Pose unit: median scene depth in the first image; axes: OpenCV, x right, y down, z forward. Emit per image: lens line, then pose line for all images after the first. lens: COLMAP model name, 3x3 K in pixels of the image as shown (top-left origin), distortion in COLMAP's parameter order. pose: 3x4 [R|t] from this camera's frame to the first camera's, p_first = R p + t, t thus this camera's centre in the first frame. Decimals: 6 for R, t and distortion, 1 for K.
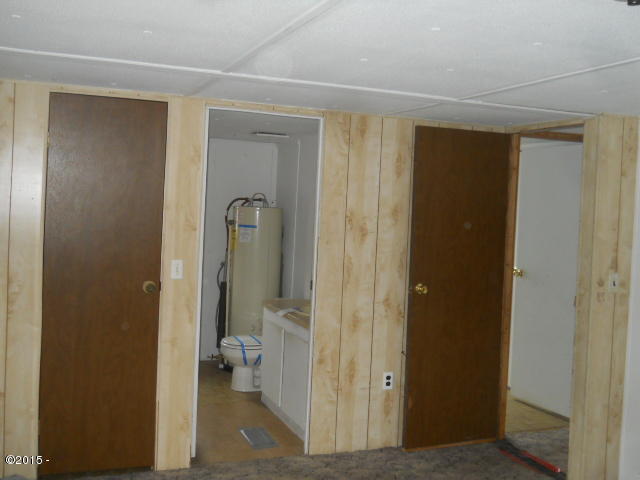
lens RADIAL K [[708.7, 0, 320.0], [0, 708.7, 238.9], [0, 0, 1]] dist [-0.020080, 0.000000]
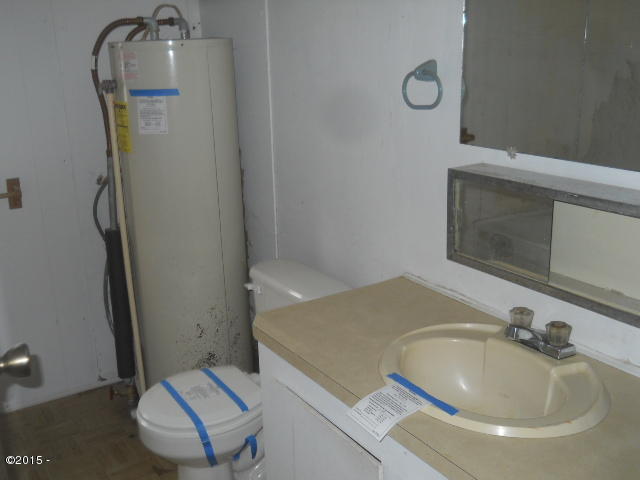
lens RADIAL K [[708.7, 0, 320.6], [0, 708.7, 240.3], [0, 0, 1]] dist [-0.020080, 0.000000]
pose [[0.980454, -0.129503, 0.148116, -0.079005], [0.090868, 0.965781, 0.242920, -0.024910], [-0.174506, -0.224713, 0.958672, 0.579601]]
